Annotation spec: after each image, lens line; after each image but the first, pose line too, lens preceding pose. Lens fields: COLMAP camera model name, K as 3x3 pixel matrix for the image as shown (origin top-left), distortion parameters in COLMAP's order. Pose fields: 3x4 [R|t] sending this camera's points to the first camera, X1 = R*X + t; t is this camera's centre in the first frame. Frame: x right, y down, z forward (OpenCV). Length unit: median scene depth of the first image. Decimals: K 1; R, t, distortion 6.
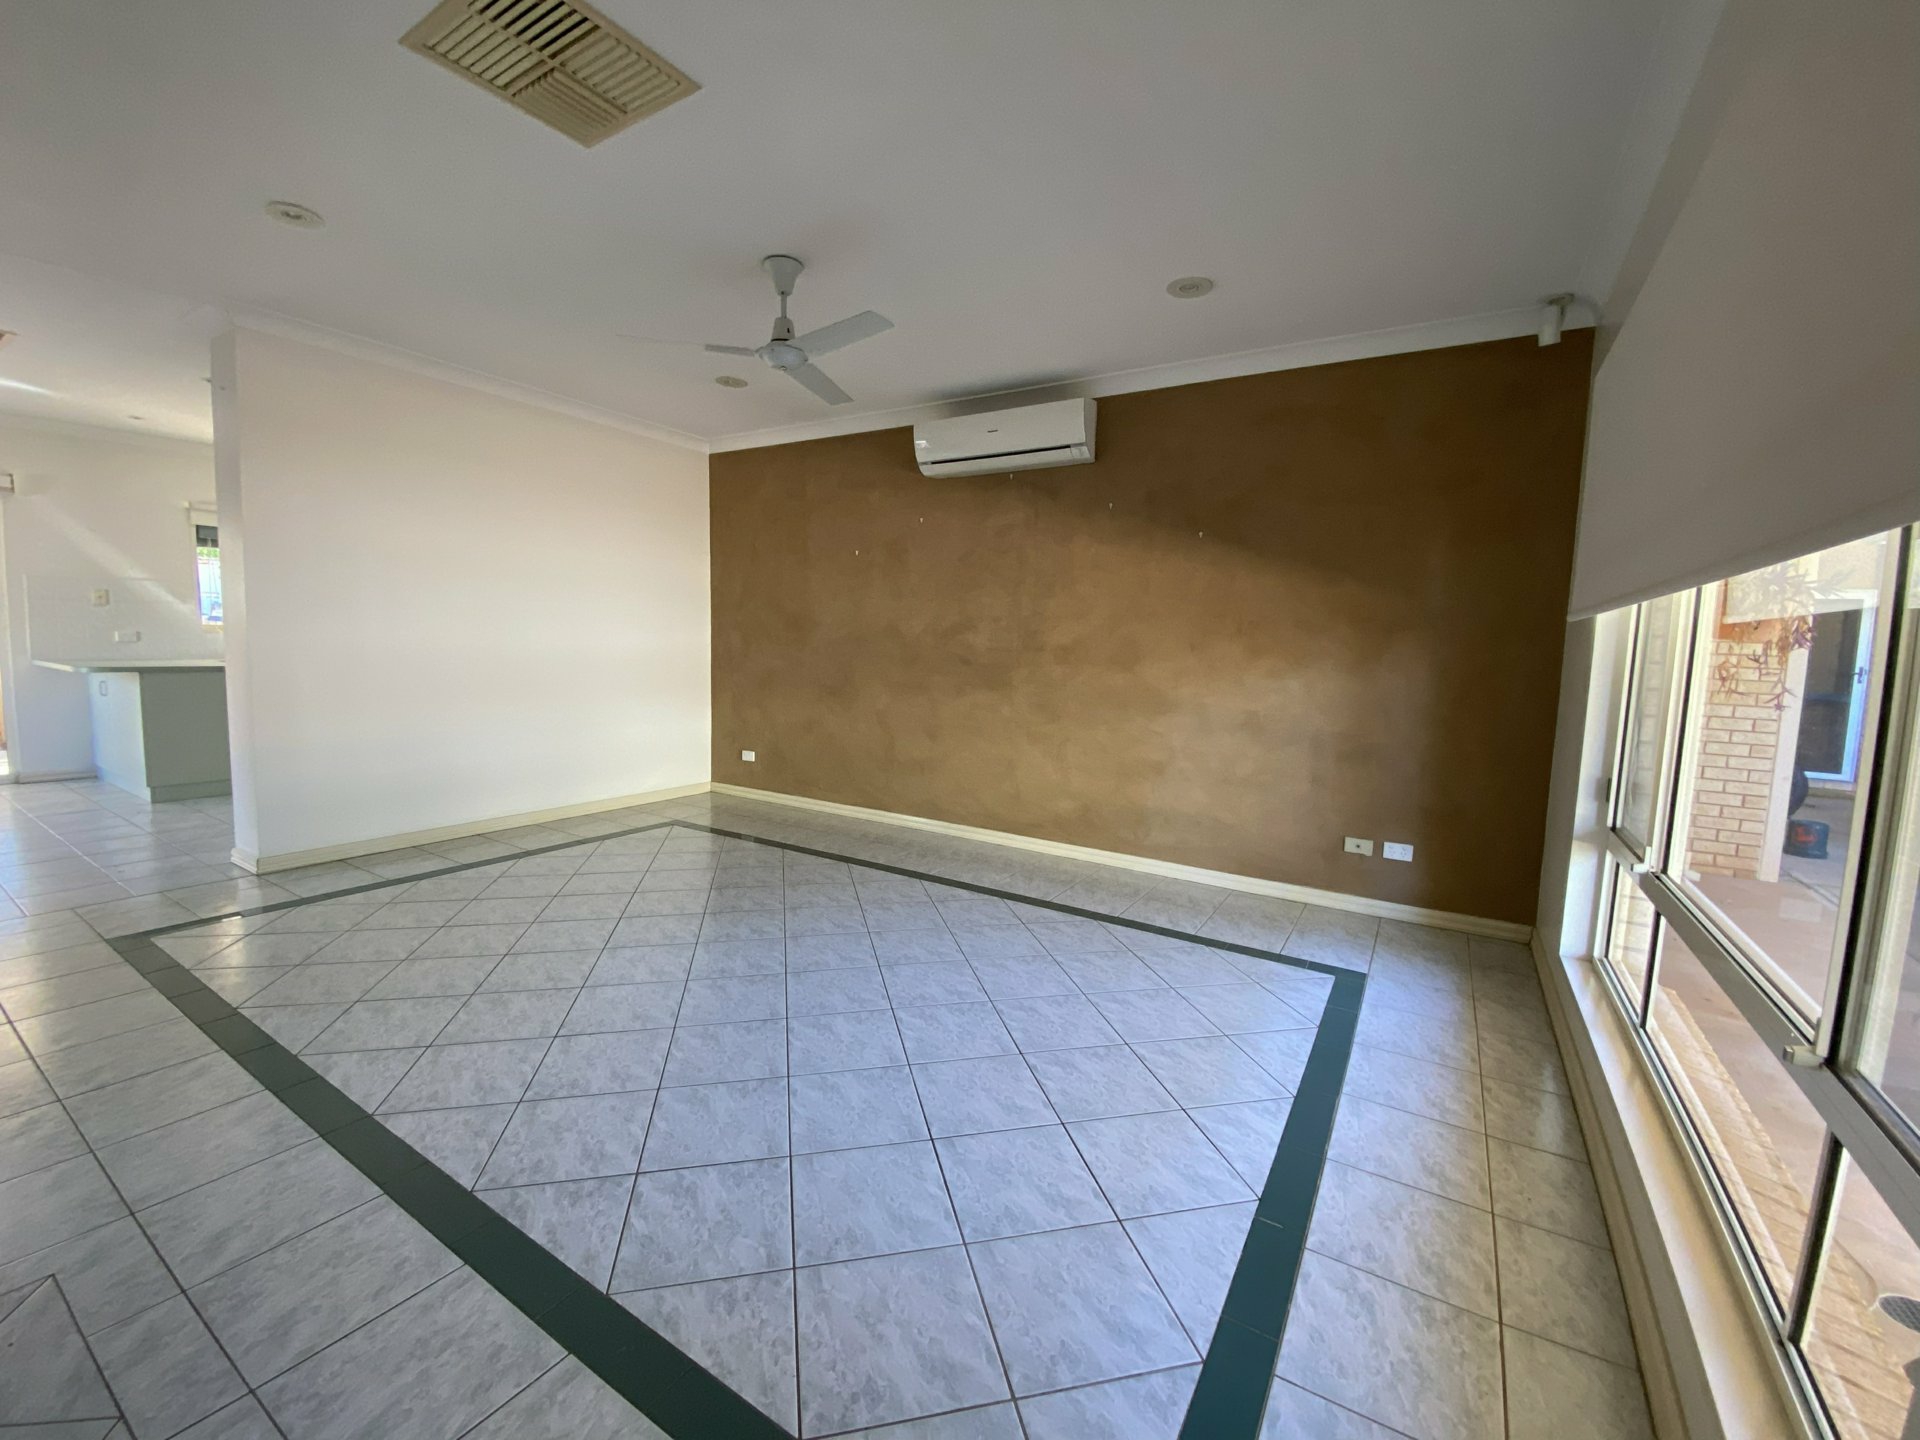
lens RADIAL K [[762.3, 0, 996.4], [0, 762.3, 728.3], [0, 0, 1]] dist [0.022503, -0.016117]
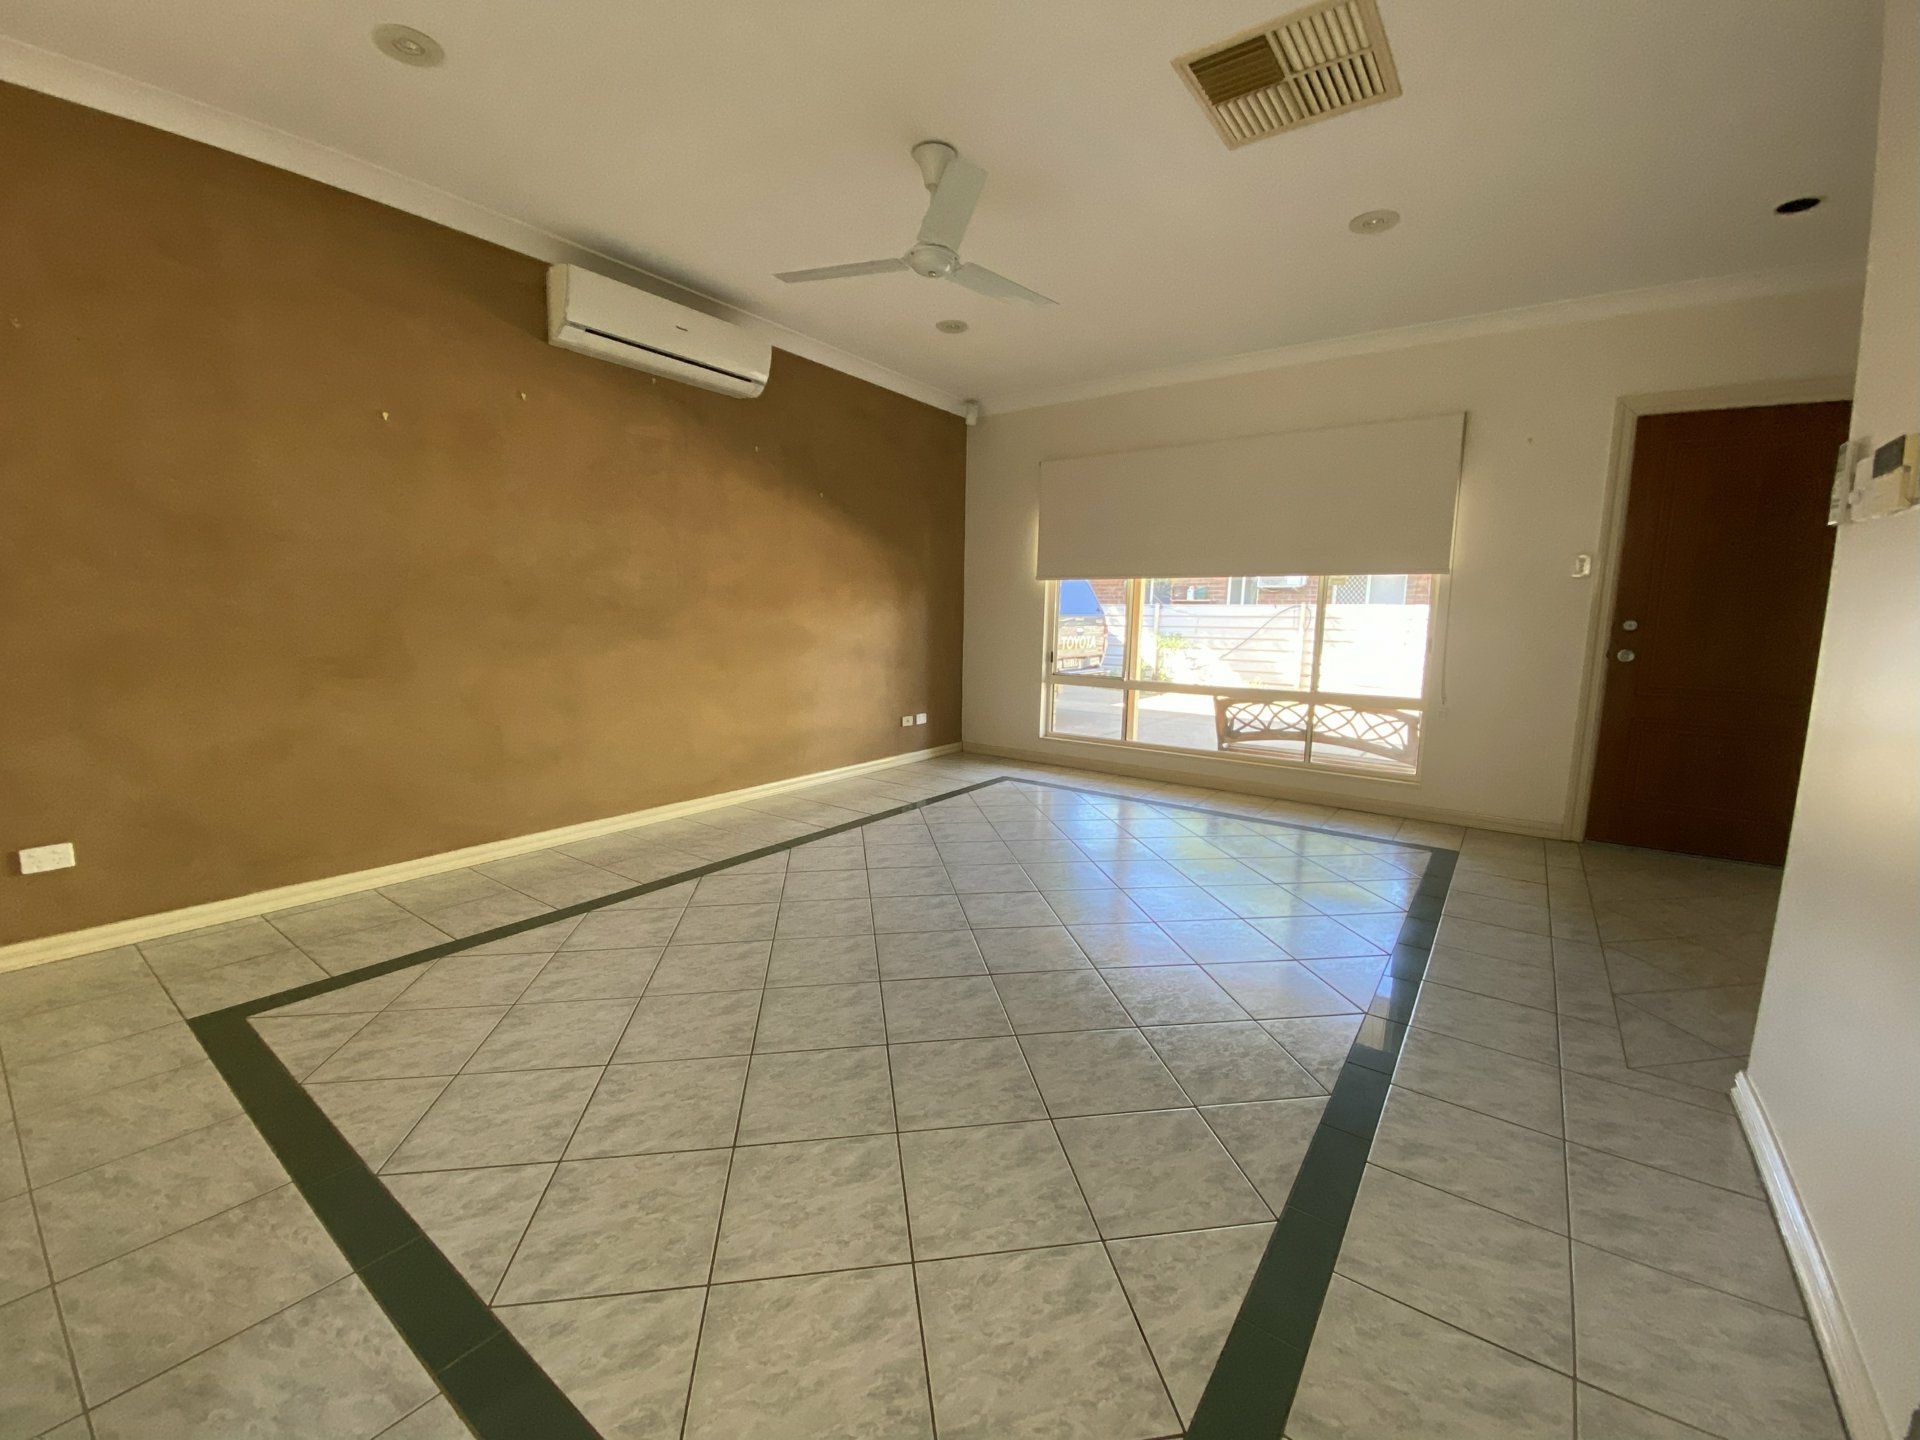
lens RADIAL K [[777.8, 0, 956.2], [0, 777.8, 712.3], [0, 0, 1]] dist [0.013513, -0.018380]
pose [[0.075038, -0.156290, 0.984857, -0.945268], [0.090409, 0.984640, 0.149368, -0.078266], [-0.993074, 0.077831, 0.088016, 0.694849]]
